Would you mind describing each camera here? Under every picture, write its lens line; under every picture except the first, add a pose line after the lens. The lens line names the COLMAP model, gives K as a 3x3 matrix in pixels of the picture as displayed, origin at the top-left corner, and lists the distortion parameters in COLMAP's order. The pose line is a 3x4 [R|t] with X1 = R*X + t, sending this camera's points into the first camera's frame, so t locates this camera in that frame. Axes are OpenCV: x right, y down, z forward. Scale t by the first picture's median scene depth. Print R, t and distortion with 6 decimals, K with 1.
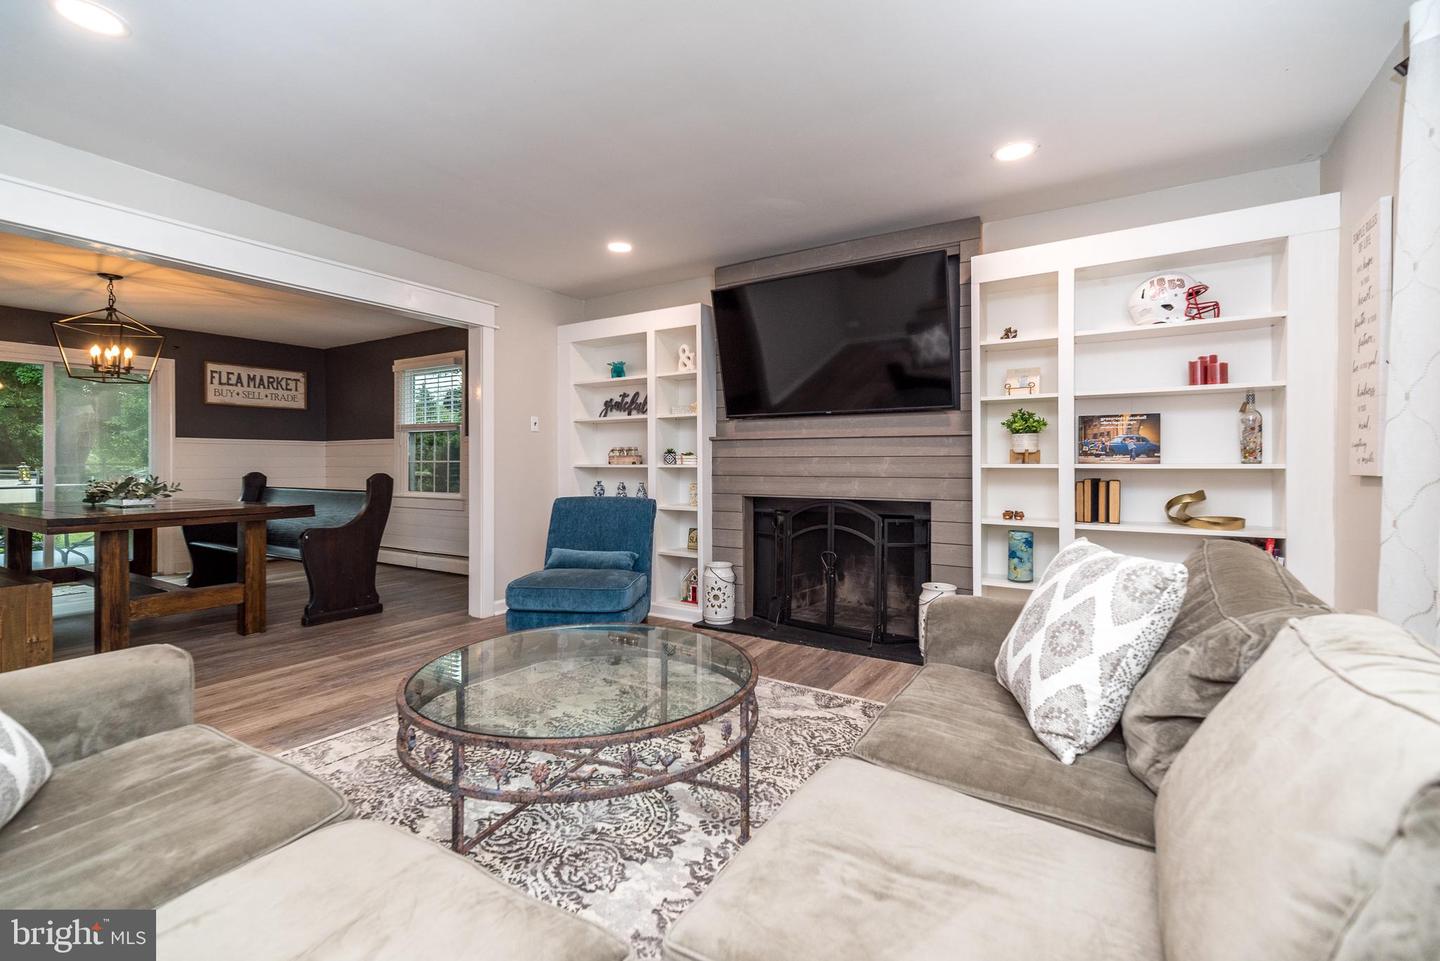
lens RADIAL K [[628.1, 0, 708.5], [0, 628.1, 462.3], [0, 0, 1]] dist [-0.000576, -0.000009]
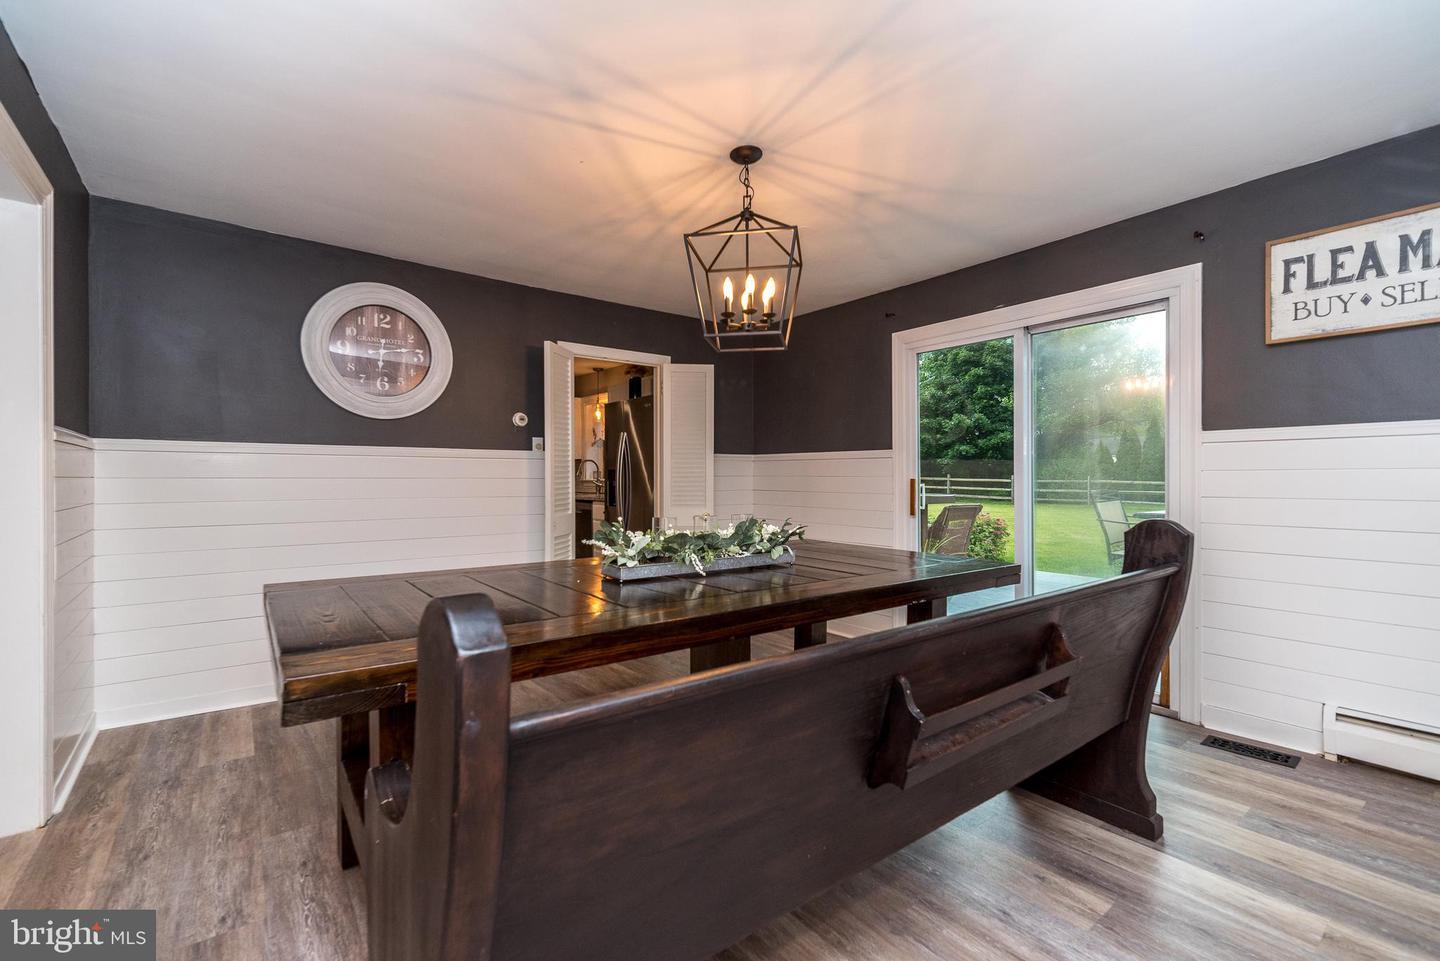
lens RADIAL K [[623.3, 0, 713.0], [0, 623.3, 479.2], [0, 0, 1]] dist [0.002590, 0.000272]
pose [[-0.325802, 0.005425, -0.945423, -0.443033], [0.006725, 0.999972, 0.003420, -0.011903], [0.945414, -0.005244, -0.325829, 1.208352]]
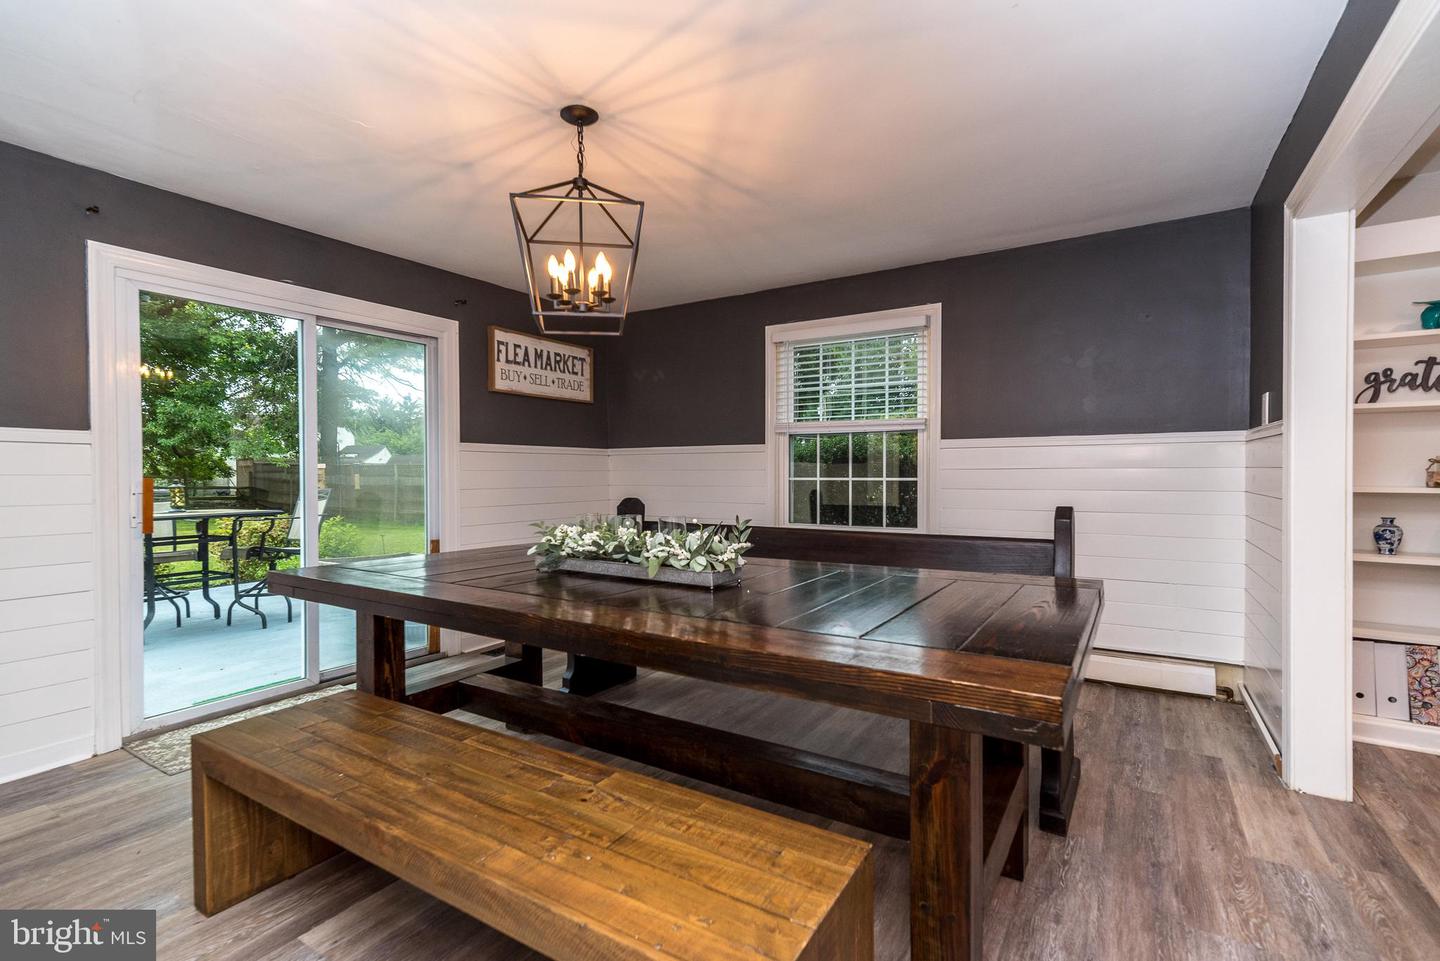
lens RADIAL K [[632.1, 0, 703.1], [0, 632.1, 480.4], [0, 0, 1]] dist [0.008998, 0.000272]
pose [[0.999965, -0.001628, 0.008159, -0.903313], [0.001522, 0.999914, 0.013054, -0.012687], [-0.008180, -0.013041, 0.999882, 0.516918]]
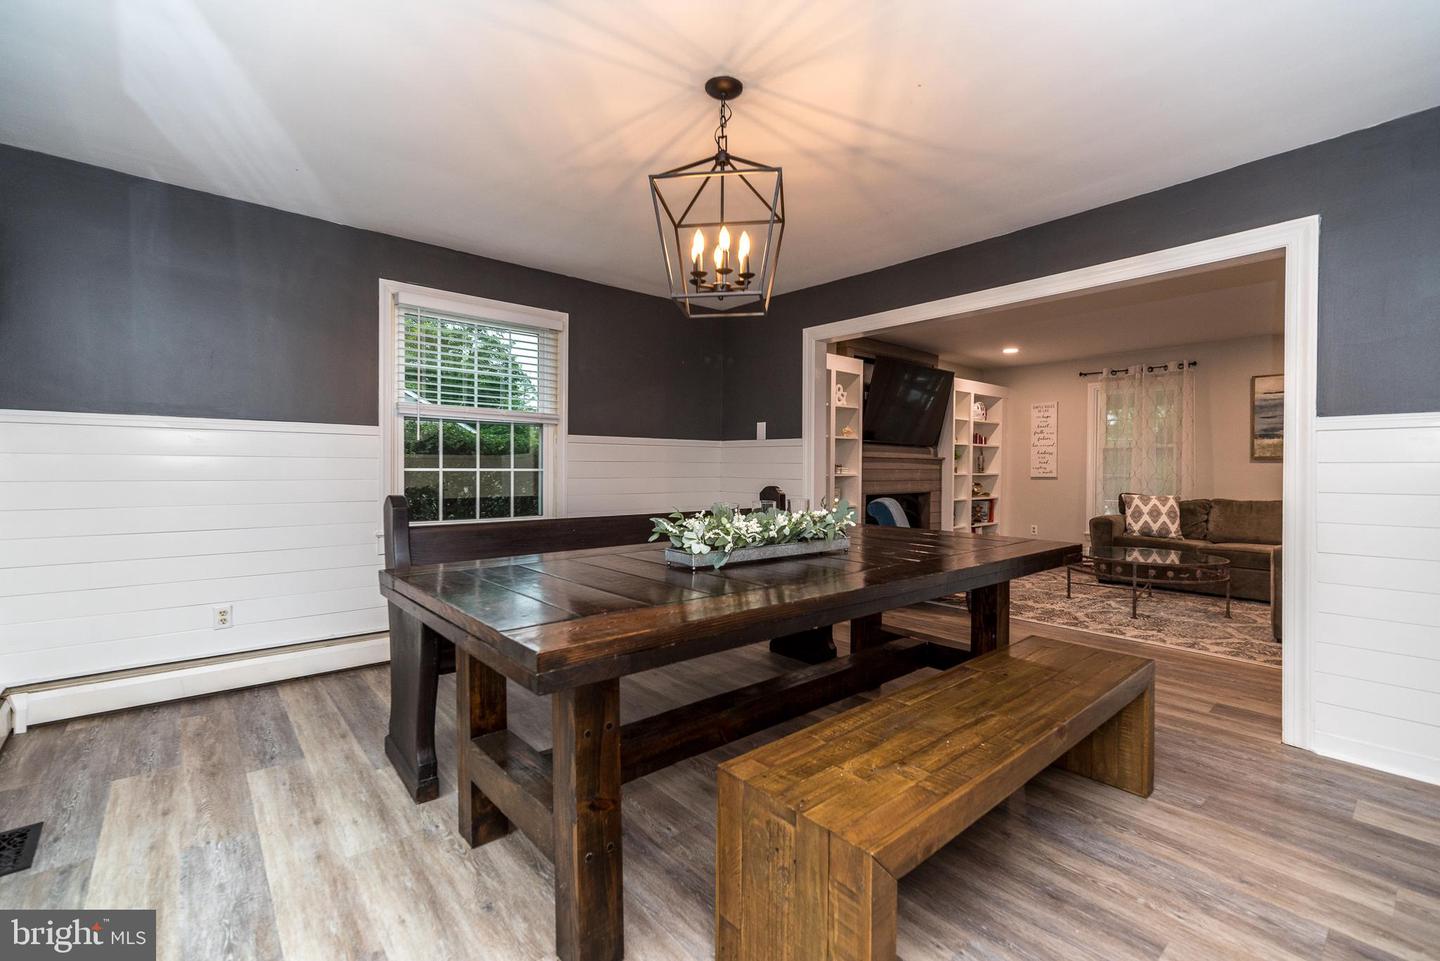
lens RADIAL K [[645.0, 0, 710.8], [0, 645.0, 474.6], [0, 0, 1]] dist [0.010120, 0.000241]
pose [[0.276653, -0.007081, 0.960944, -1.503126], [-0.007753, 0.999924, 0.009601, -0.006018], [-0.960939, -0.010106, 0.276577, 0.914436]]
